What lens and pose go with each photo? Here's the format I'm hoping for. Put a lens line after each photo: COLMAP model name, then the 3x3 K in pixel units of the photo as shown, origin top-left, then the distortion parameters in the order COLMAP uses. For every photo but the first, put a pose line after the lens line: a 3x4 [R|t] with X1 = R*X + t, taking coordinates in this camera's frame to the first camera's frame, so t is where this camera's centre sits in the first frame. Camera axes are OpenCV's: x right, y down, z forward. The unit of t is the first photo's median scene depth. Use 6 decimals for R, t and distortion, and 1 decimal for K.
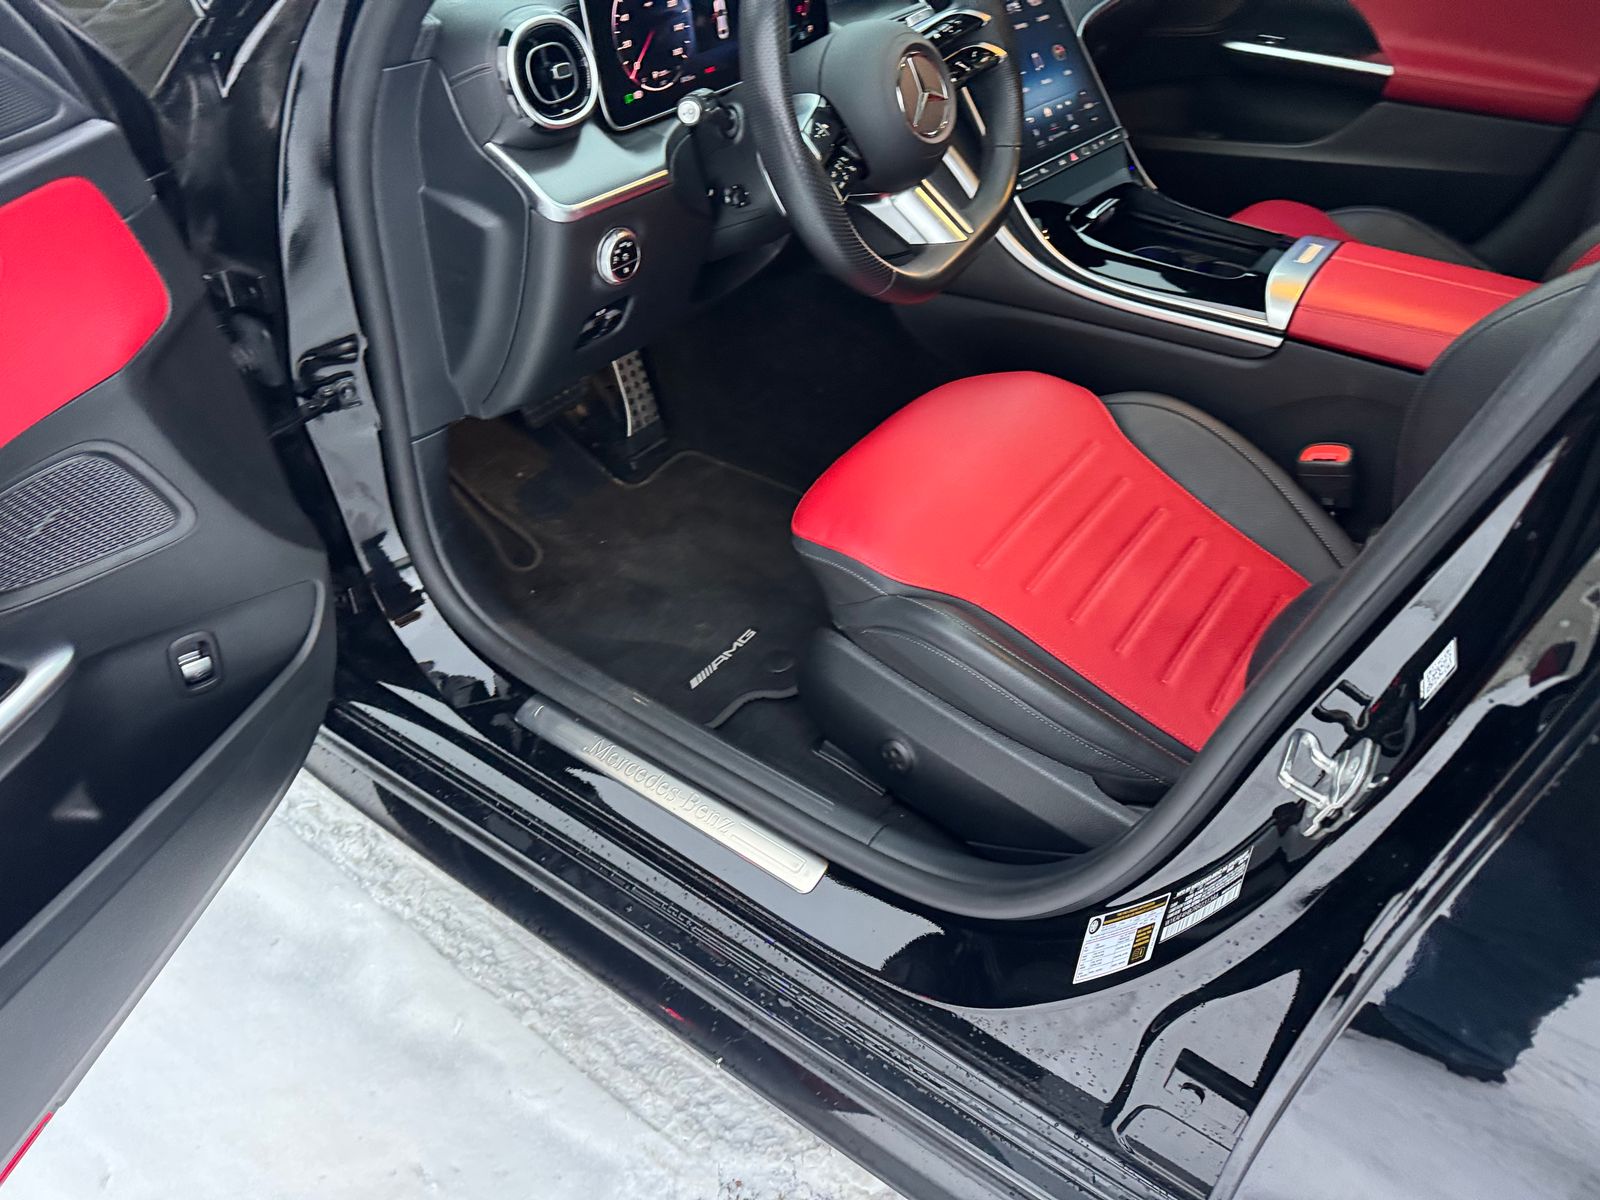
lens RADIAL K [[1135.3, 0, 802.0], [0, 1135.3, 601.5], [0, 0, 1]] dist [0.023675, -0.030014]
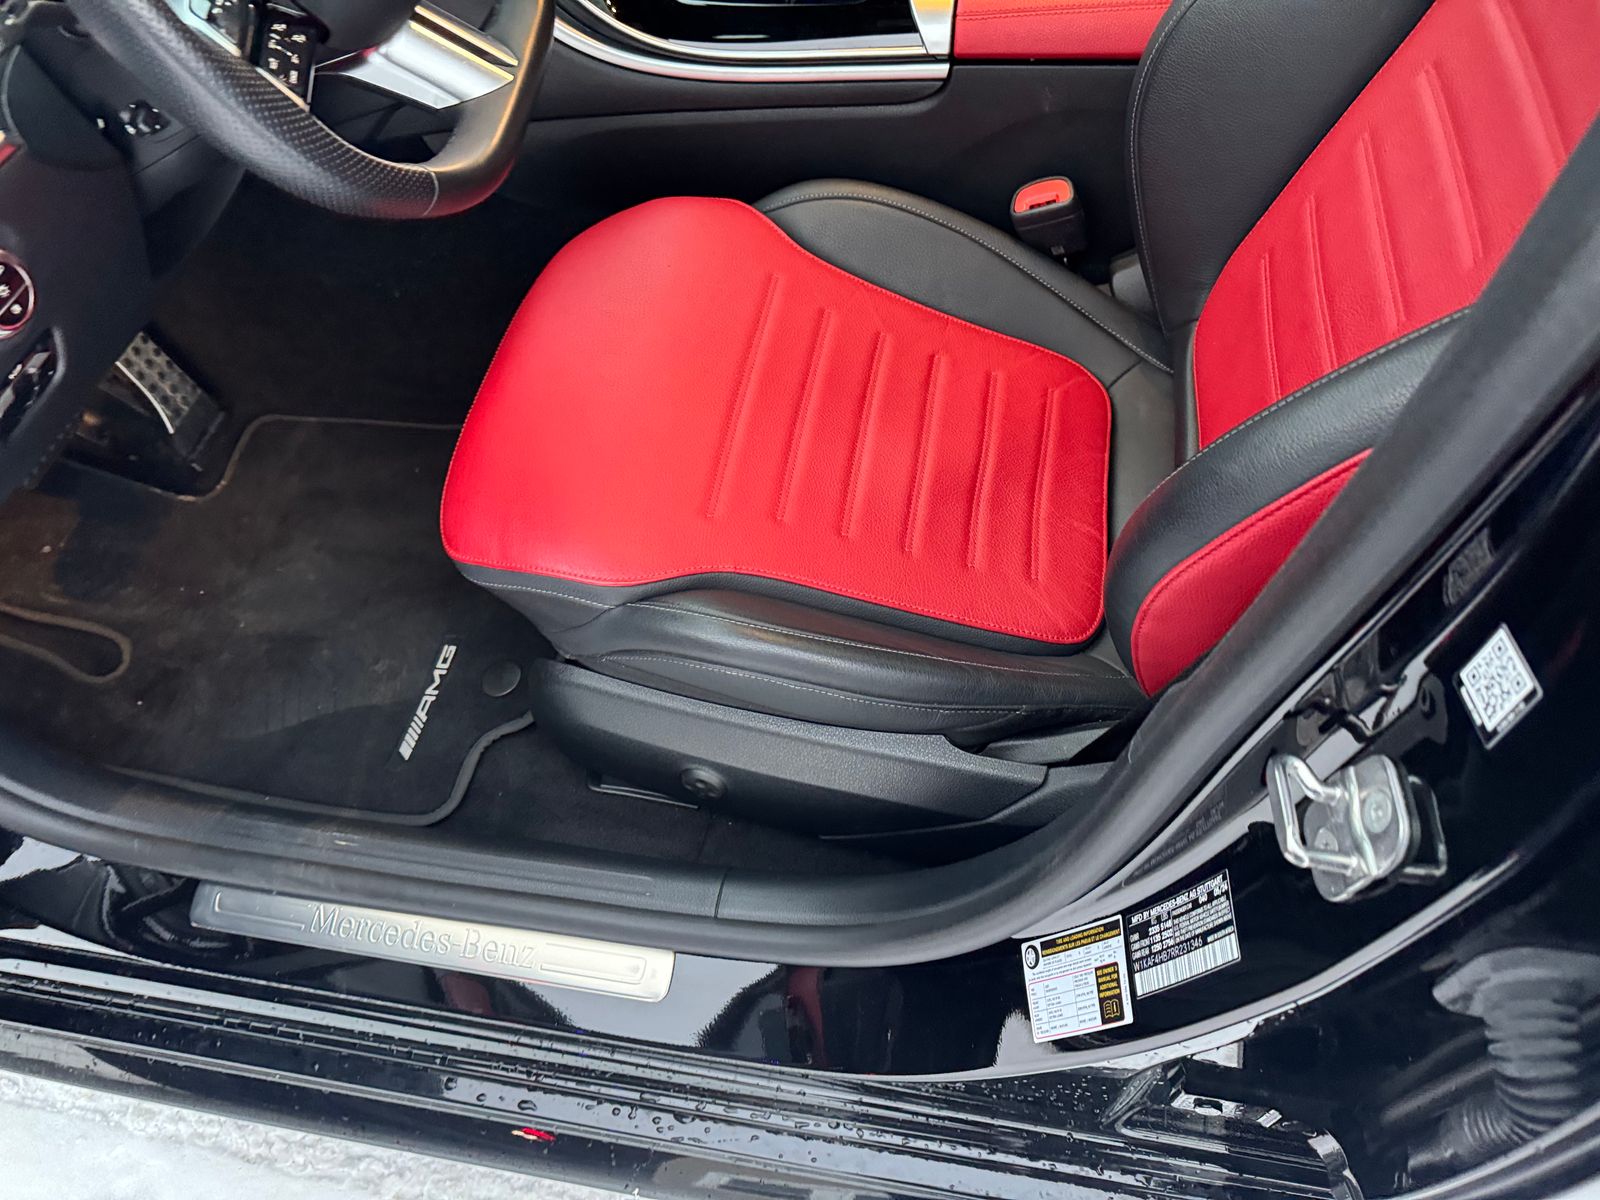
lens RADIAL K [[1128.6, 0, 800.0], [0, 1128.6, 600.0], [0, 0, 1]] dist [0.058589, -0.106015]
pose [[0.899990, -0.392668, 0.189288, 0.046022], [0.338475, 0.903130, 0.264180, -0.155898], [-0.274687, -0.173691, 0.945716, 0.260132]]
